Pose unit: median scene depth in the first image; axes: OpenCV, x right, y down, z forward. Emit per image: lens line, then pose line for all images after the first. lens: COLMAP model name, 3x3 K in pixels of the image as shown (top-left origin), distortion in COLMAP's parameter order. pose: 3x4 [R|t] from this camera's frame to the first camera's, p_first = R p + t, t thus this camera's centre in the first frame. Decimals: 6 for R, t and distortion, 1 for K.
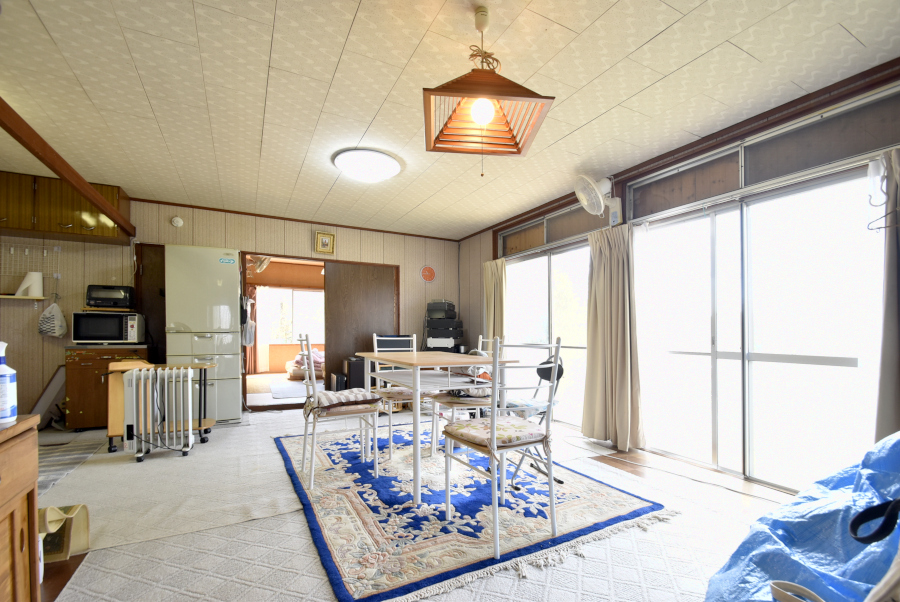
lens RADIAL K [[402.4, 0, 457.8], [0, 402.4, 337.1], [0, 0, 1]] dist [0.013328, -0.000134]
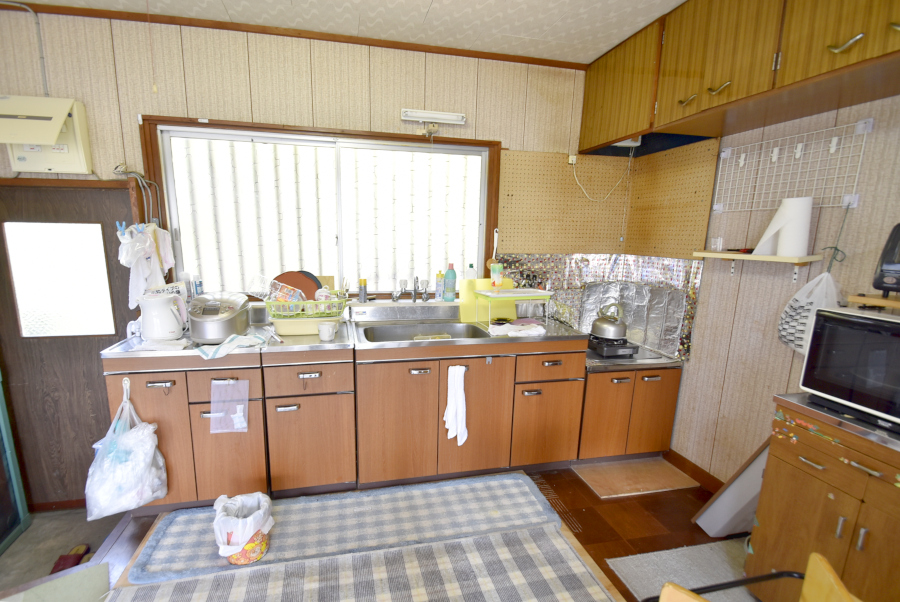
lens RADIAL K [[402.4, 0, 443.1], [0, 402.4, 306.7], [0, 0, 1]] dist [0.013328, -0.000134]
pose [[-0.260530, 0.169782, -0.950420, -0.539798], [-0.025056, 0.982895, 0.182452, -0.121482], [0.965141, 0.071347, -0.251820, 0.790972]]
